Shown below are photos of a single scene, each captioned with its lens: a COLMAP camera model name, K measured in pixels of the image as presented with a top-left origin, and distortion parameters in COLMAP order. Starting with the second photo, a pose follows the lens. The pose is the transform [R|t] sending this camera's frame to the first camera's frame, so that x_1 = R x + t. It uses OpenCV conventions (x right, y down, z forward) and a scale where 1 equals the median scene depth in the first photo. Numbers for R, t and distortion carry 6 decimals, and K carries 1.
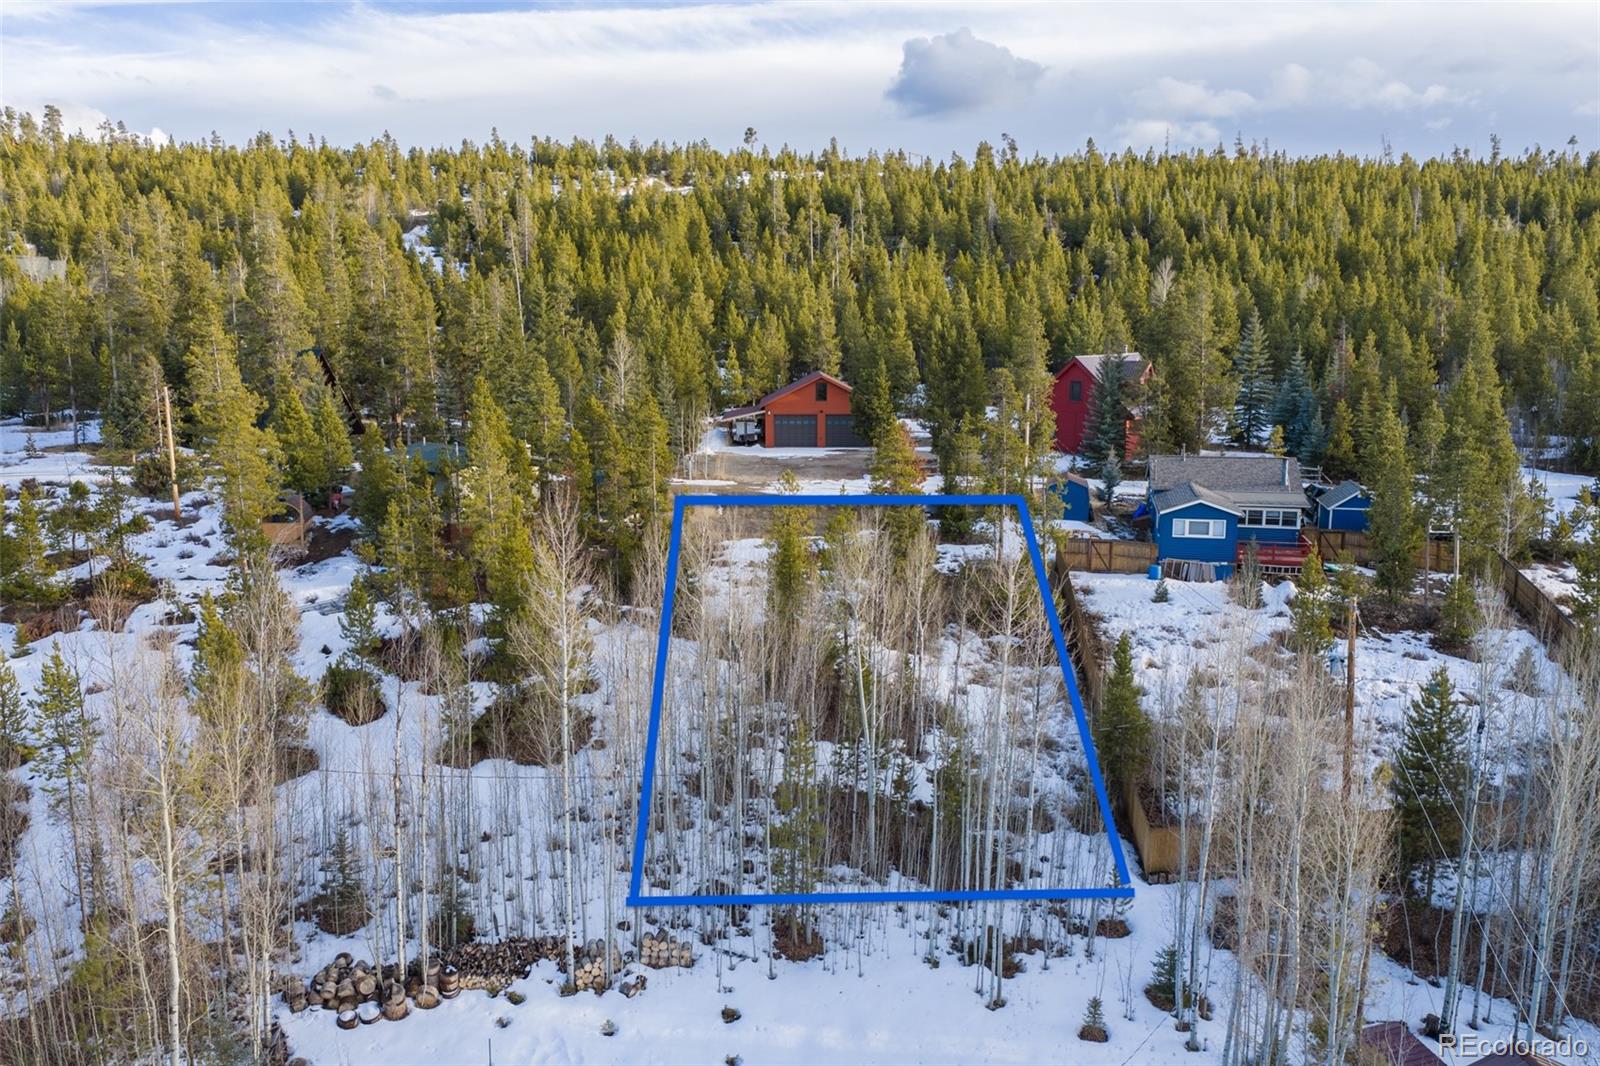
lens RADIAL K [[1335.9, 0, 788.6], [0, 1335.9, 538.9], [0, 0, 1]] dist [0.008740, -0.010545]
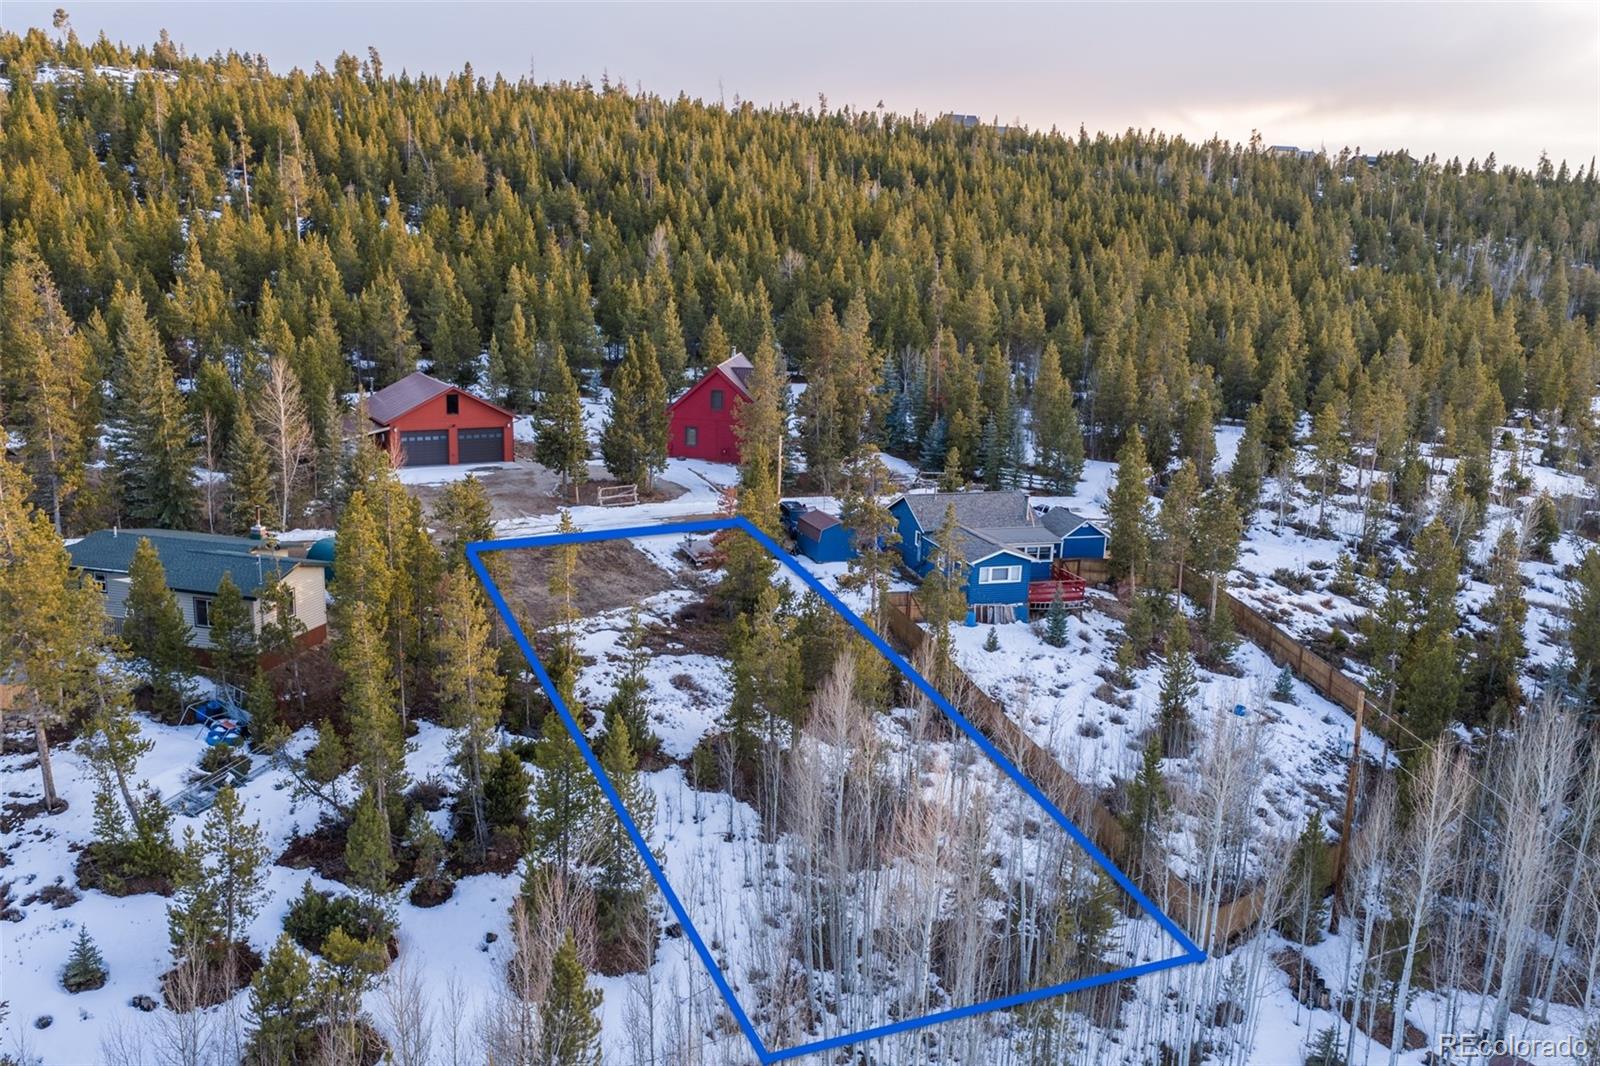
lens RADIAL K [[1335.9, 0, 799.9], [0, 1335.9, 530.9], [0, 0, 1]] dist [0.008740, -0.010545]
pose [[0.860034, -0.081838, 0.503632, -0.345854], [0.047088, 0.995571, 0.081366, -0.126957], [-0.508060, -0.046262, 0.860078, 0.131367]]
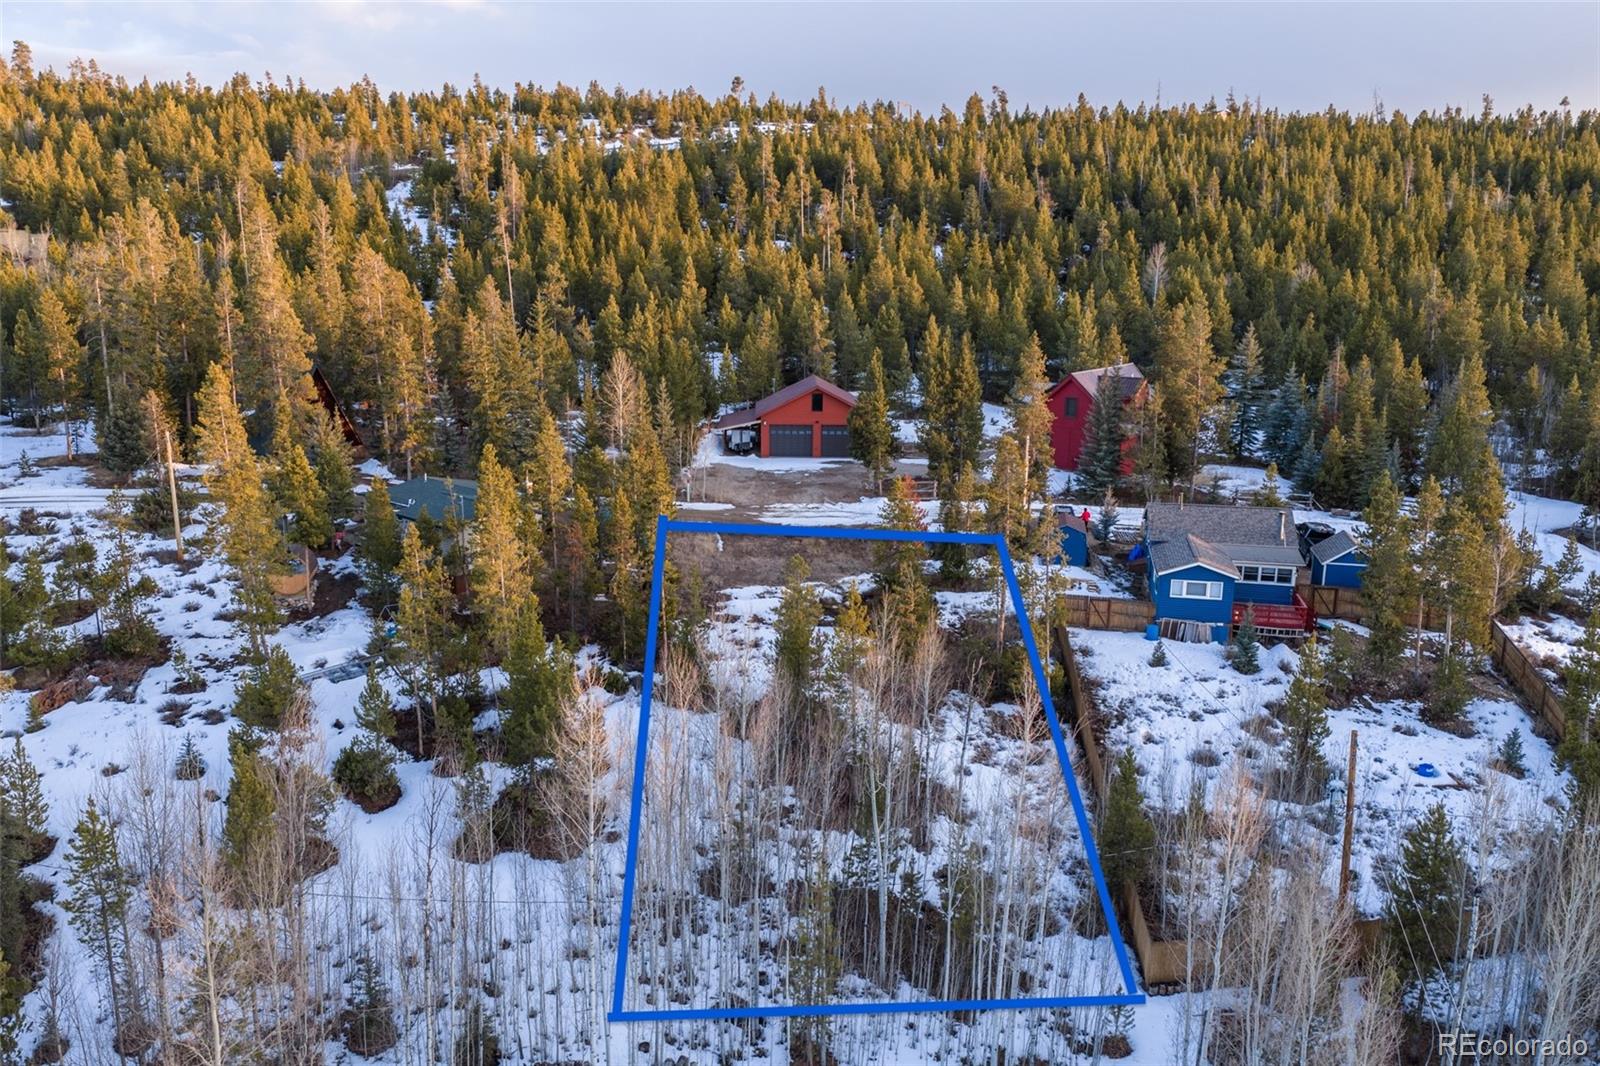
lens RADIAL K [[1335.9, 0, 789.6], [0, 1335.9, 538.5], [0, 0, 1]] dist [0.008740, -0.010545]
pose [[0.999837, 0.007508, 0.016413, -0.017354], [-0.008363, 0.998579, 0.052641, -0.088281], [-0.015994, -0.052769, 0.998479, -0.006712]]
